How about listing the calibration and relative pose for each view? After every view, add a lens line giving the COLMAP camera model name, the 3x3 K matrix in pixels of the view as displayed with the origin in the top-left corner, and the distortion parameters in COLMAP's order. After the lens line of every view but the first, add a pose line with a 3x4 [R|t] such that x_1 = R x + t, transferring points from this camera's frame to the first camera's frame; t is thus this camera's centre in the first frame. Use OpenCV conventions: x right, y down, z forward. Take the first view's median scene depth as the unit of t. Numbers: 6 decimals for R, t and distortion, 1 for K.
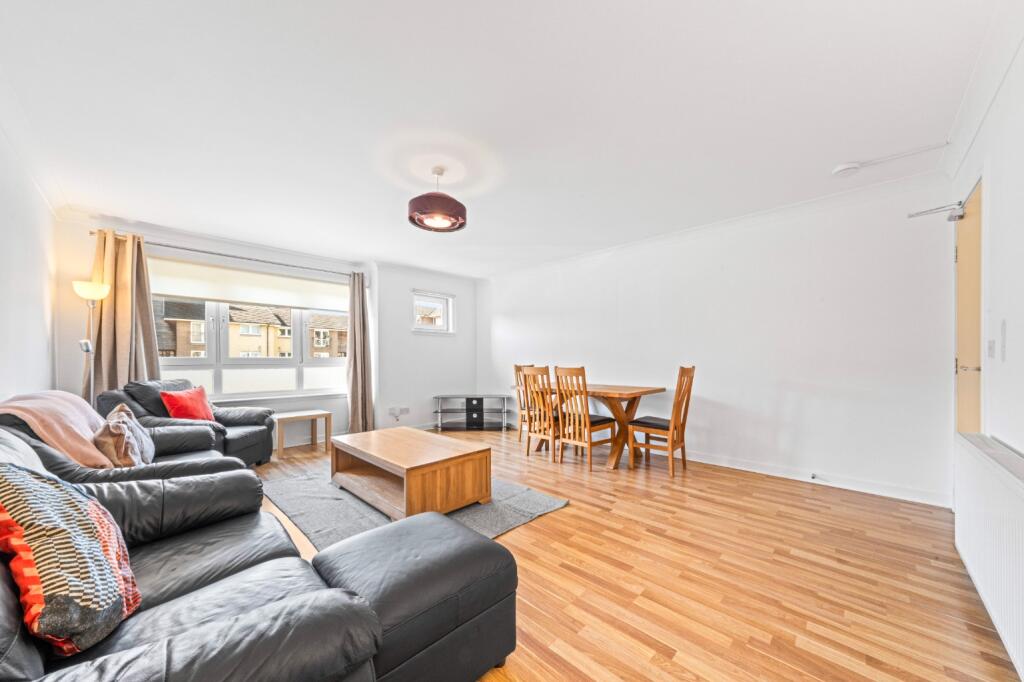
lens RADIAL K [[360.0, 0, 512.7], [0, 360.0, 361.5], [0, 0, 1]] dist [-0.032595, -0.000040]
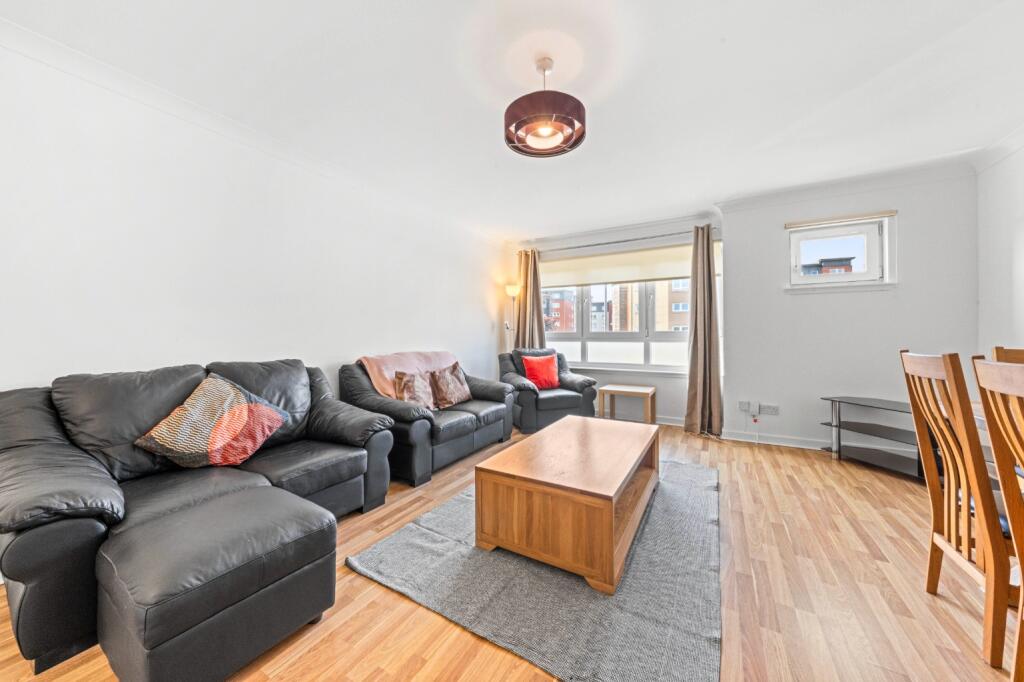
lens RADIAL K [[354.7, 0, 511.0], [0, 354.7, 327.0], [0, 0, 1]] dist [0.000159, -0.000091]
pose [[0.240545, -0.010461, -0.970582, 0.242825], [0.002217, 0.999945, -0.010228, -0.012481], [0.970635, 0.000308, 0.240555, 0.391308]]
